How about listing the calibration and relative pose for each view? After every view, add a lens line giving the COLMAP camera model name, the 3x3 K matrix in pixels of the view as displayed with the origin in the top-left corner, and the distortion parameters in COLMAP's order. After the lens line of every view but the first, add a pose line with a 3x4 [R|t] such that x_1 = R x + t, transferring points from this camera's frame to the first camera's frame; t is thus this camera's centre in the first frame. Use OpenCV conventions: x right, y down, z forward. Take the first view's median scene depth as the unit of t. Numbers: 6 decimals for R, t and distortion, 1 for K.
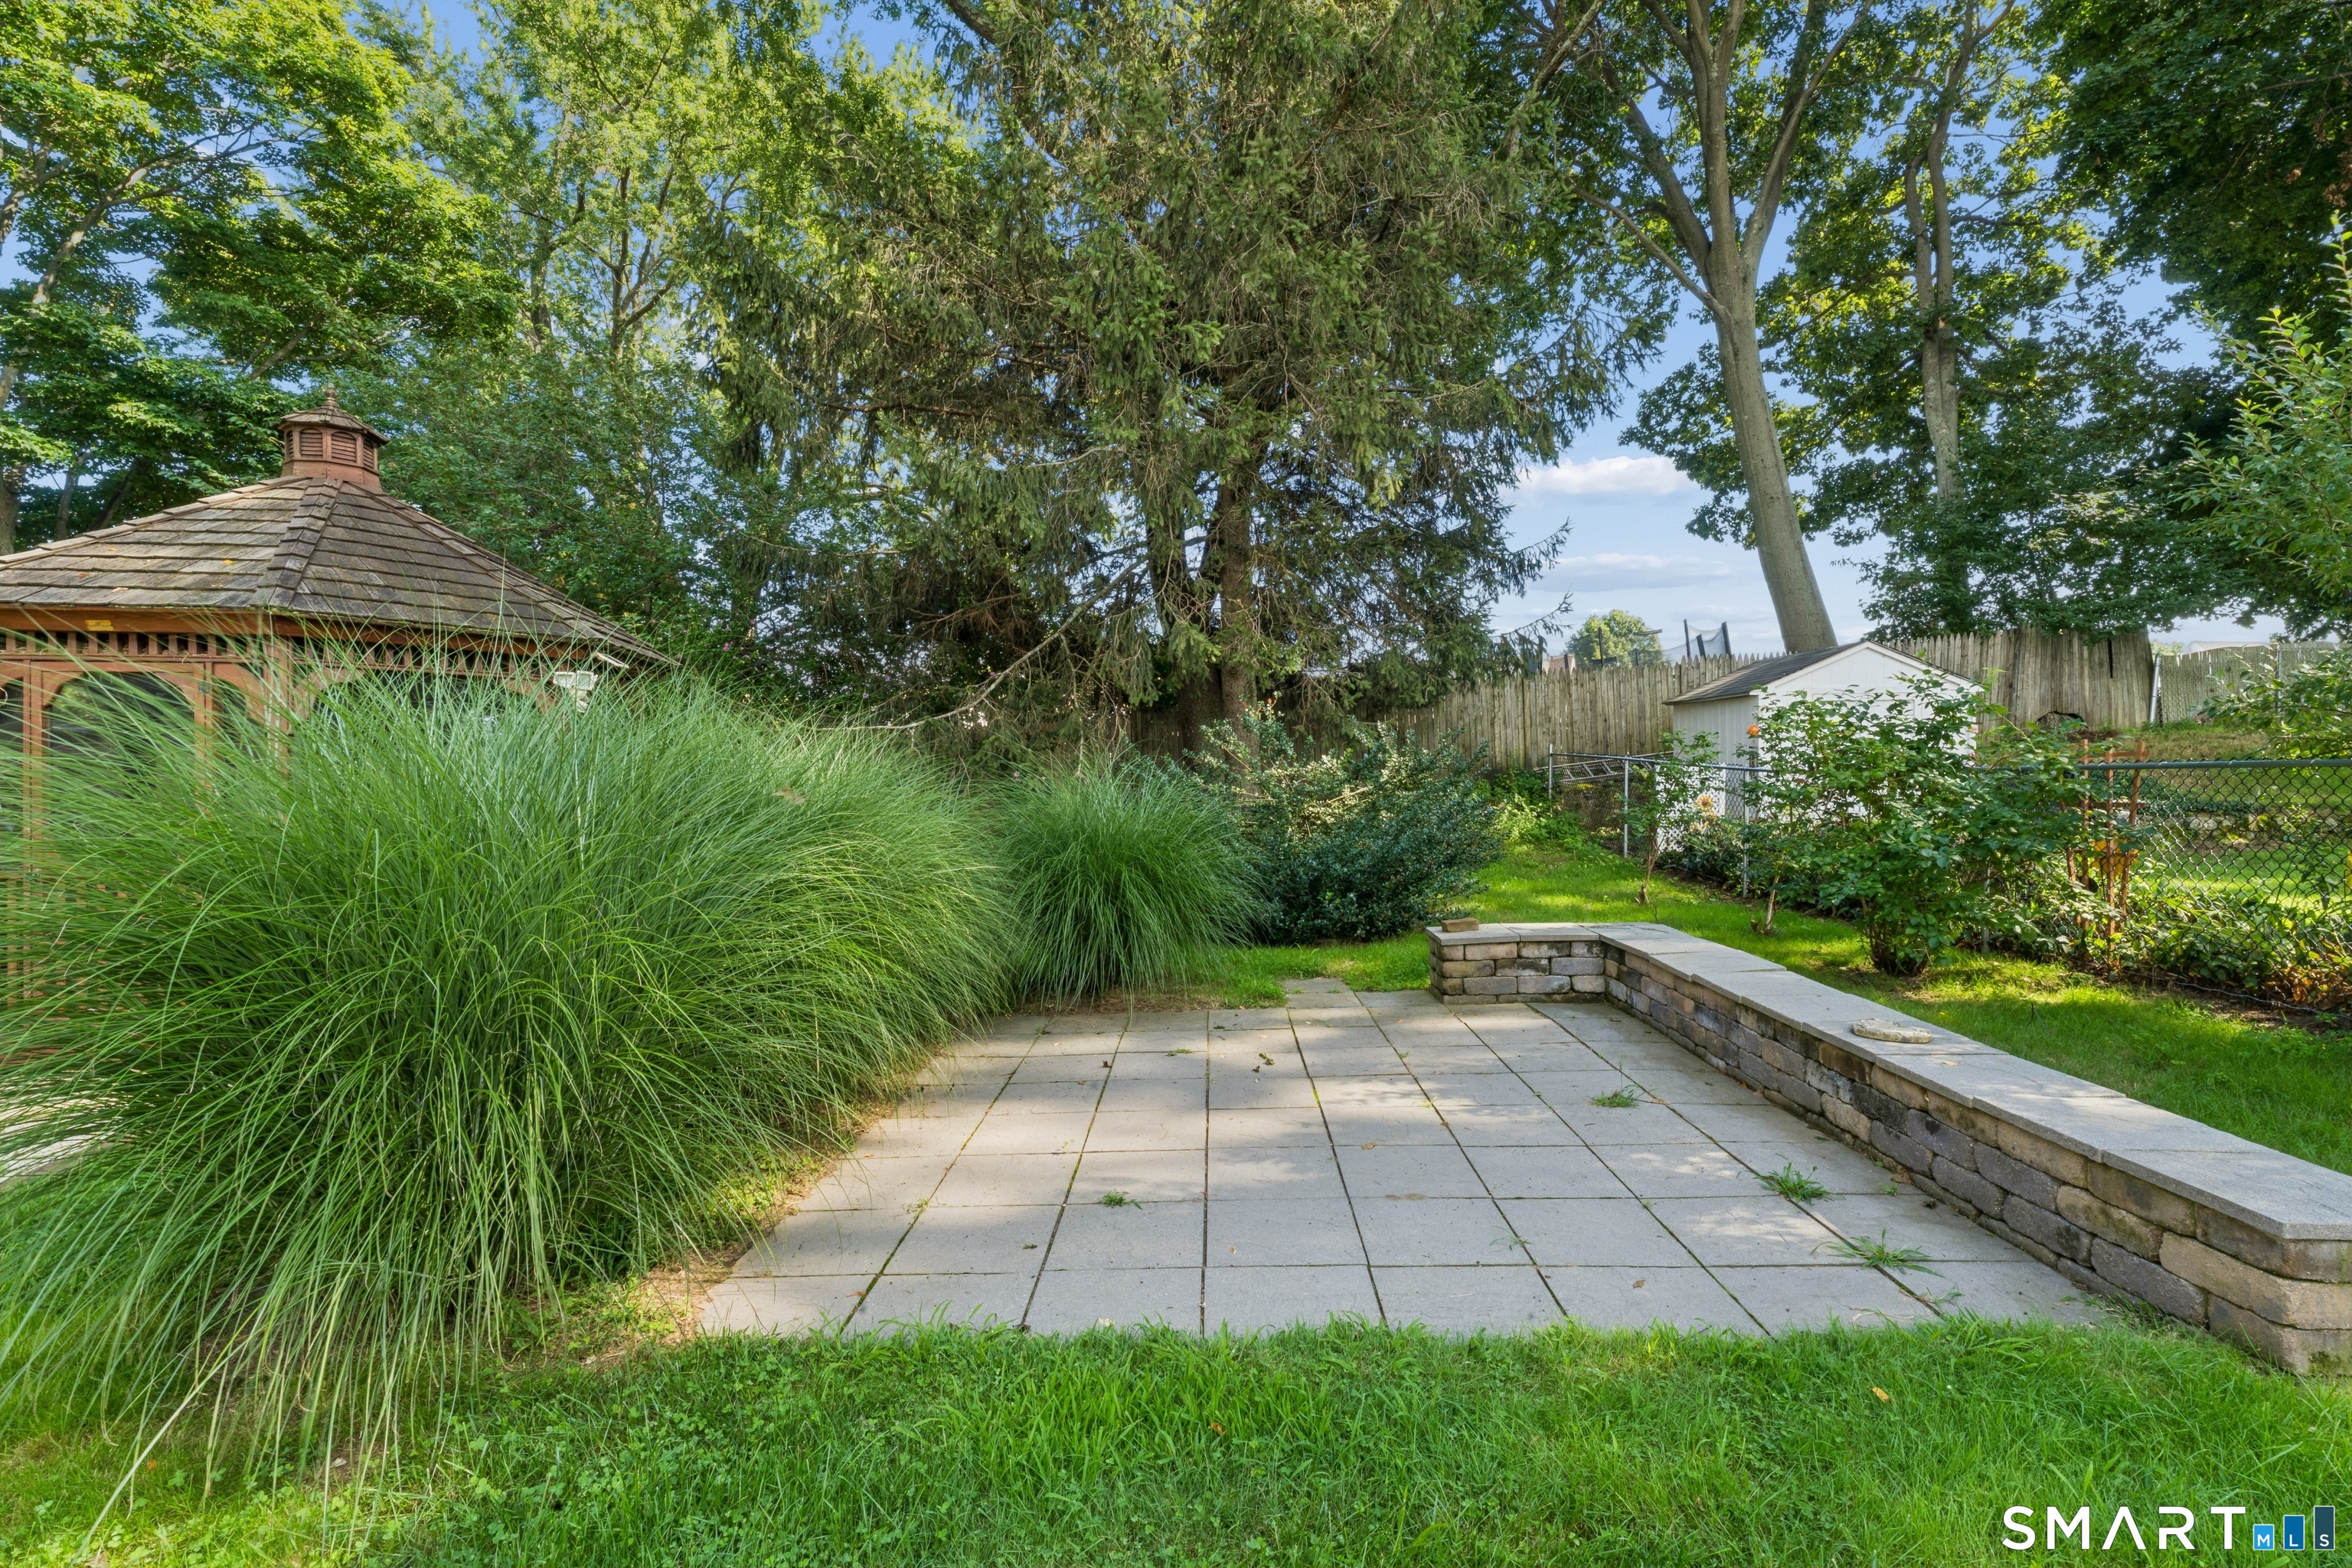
lens RADIAL K [[1072.3, 0, 1186.2], [0, 1072.3, 744.2], [0, 0, 1]] dist [-0.002468, -0.000899]
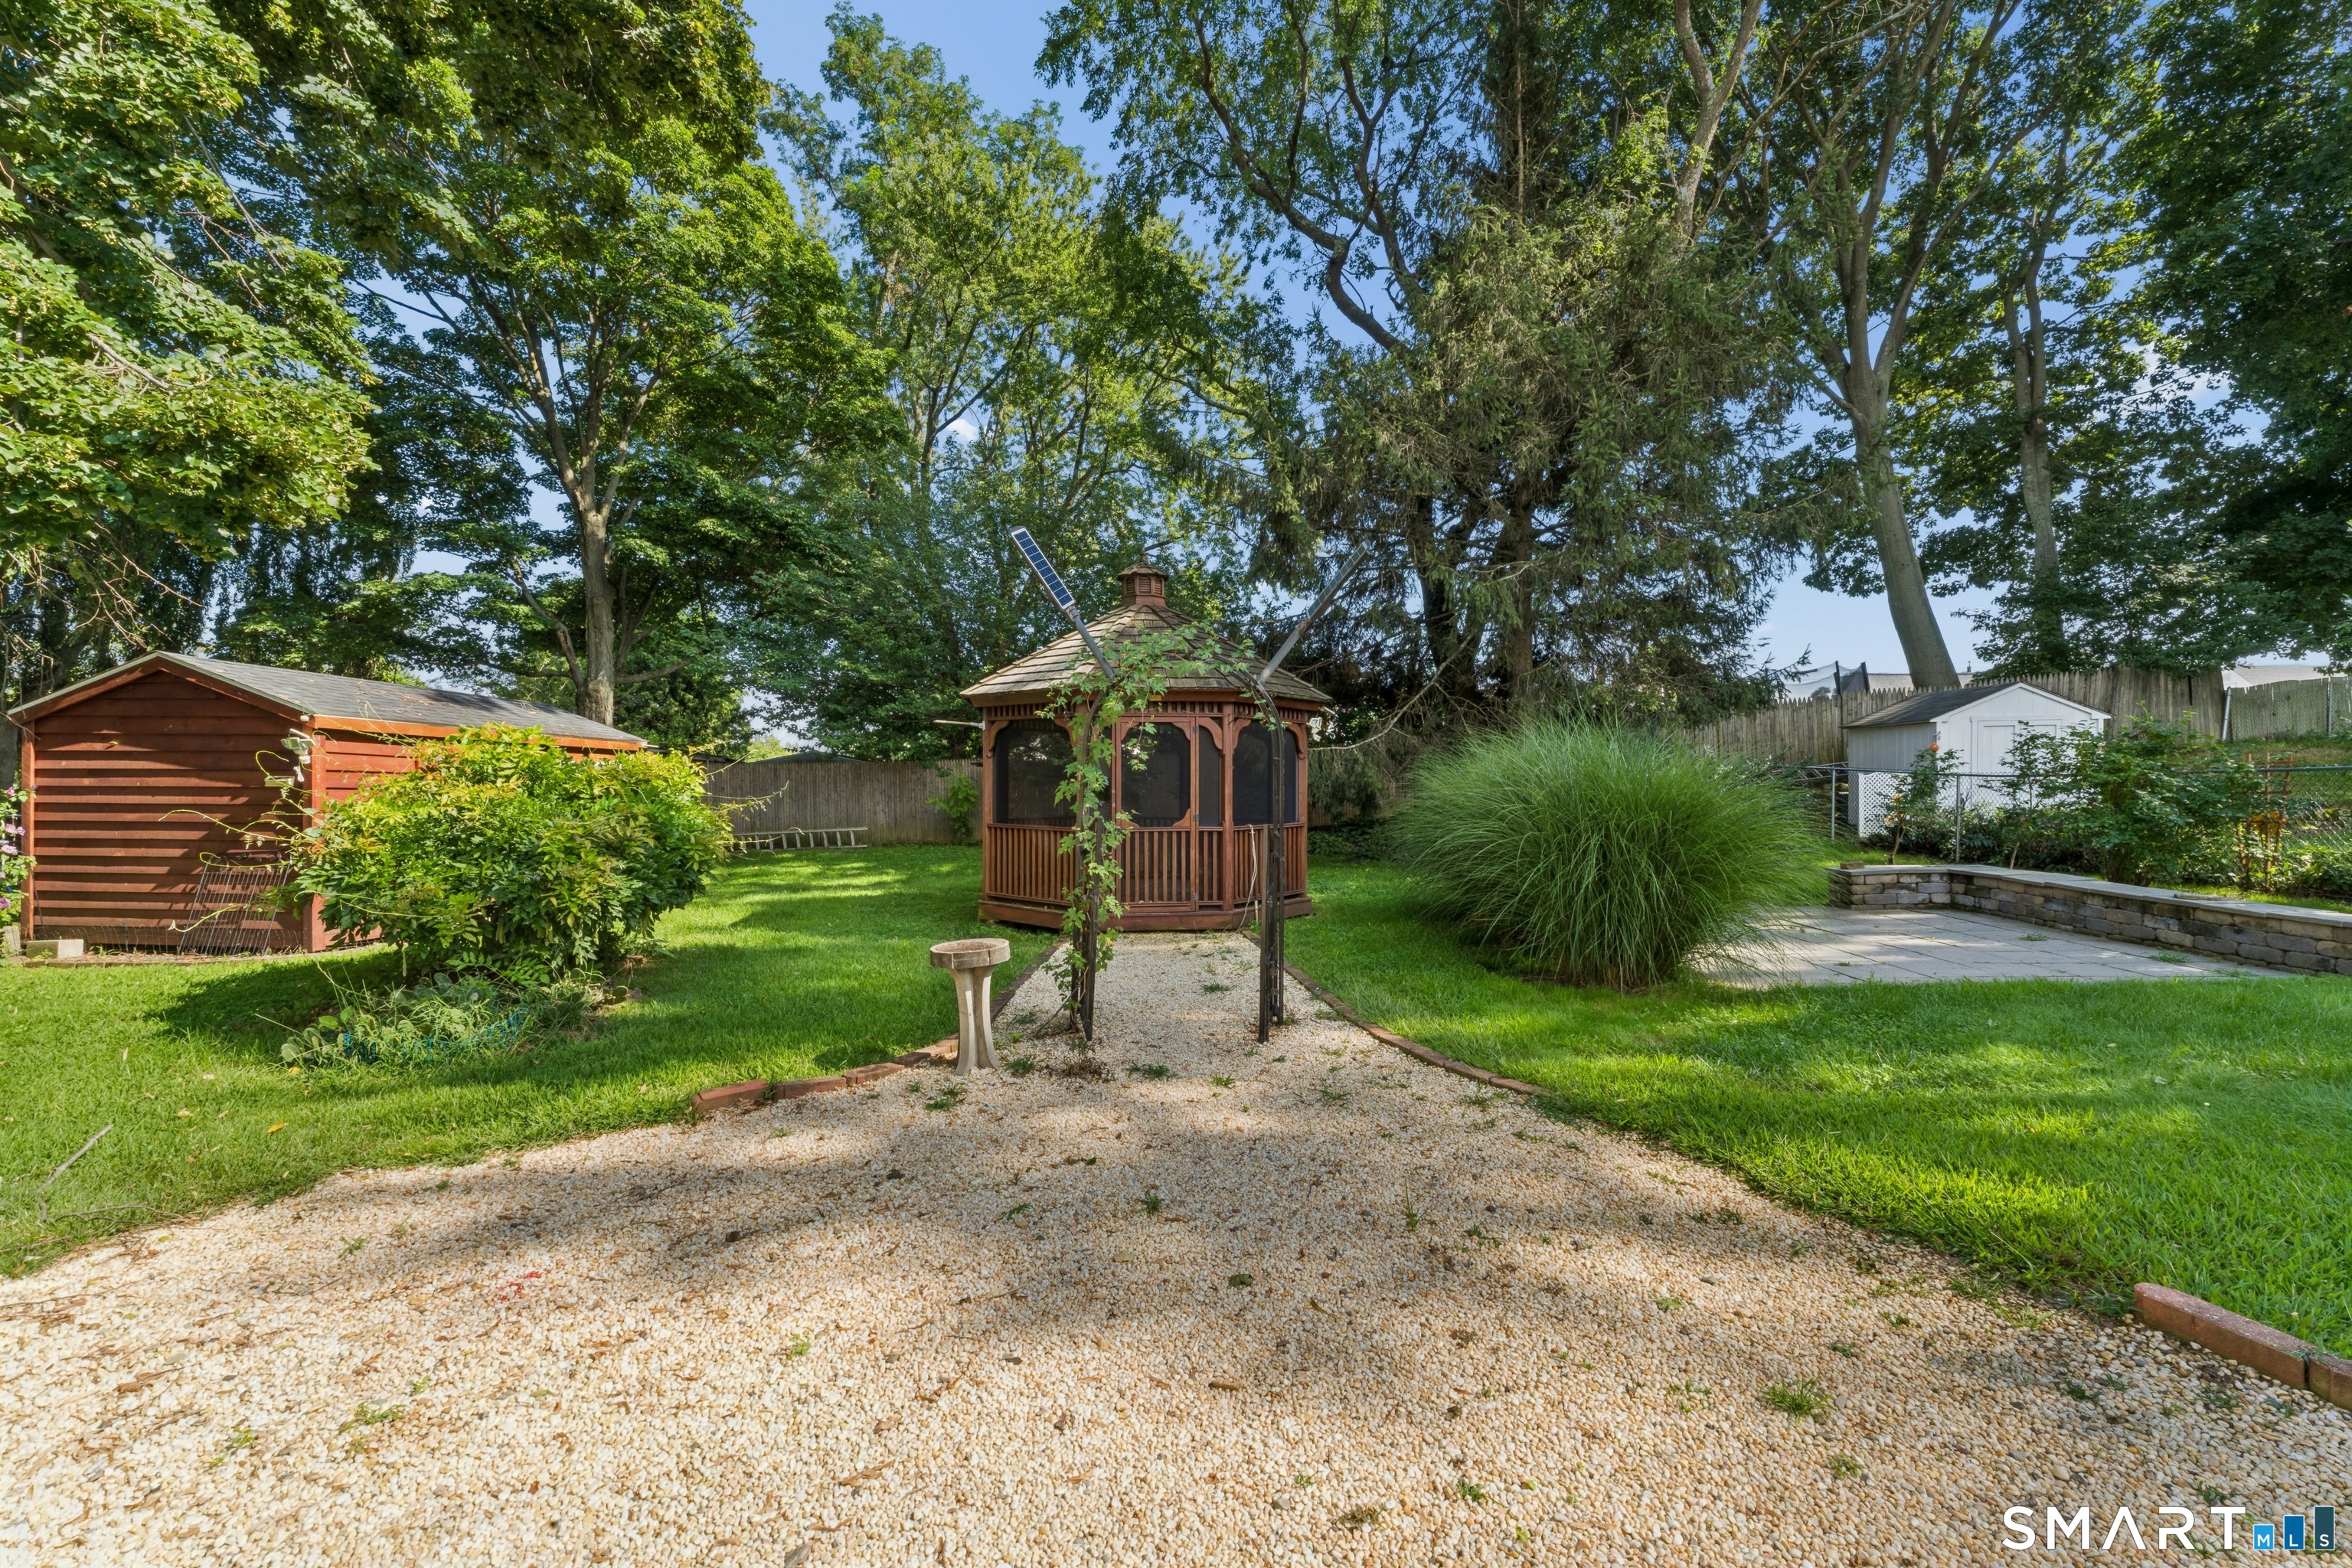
lens RADIAL K [[958.1, 0, 1196.5], [0, 958.1, 773.3], [0, 0, 1]] dist [-0.001540, -0.000425]
pose [[0.998356, -0.002566, -0.057265, -0.203144], [0.003244, 0.999926, 0.011760, 0.000959], [0.057231, -0.011927, 0.998290, -0.164961]]
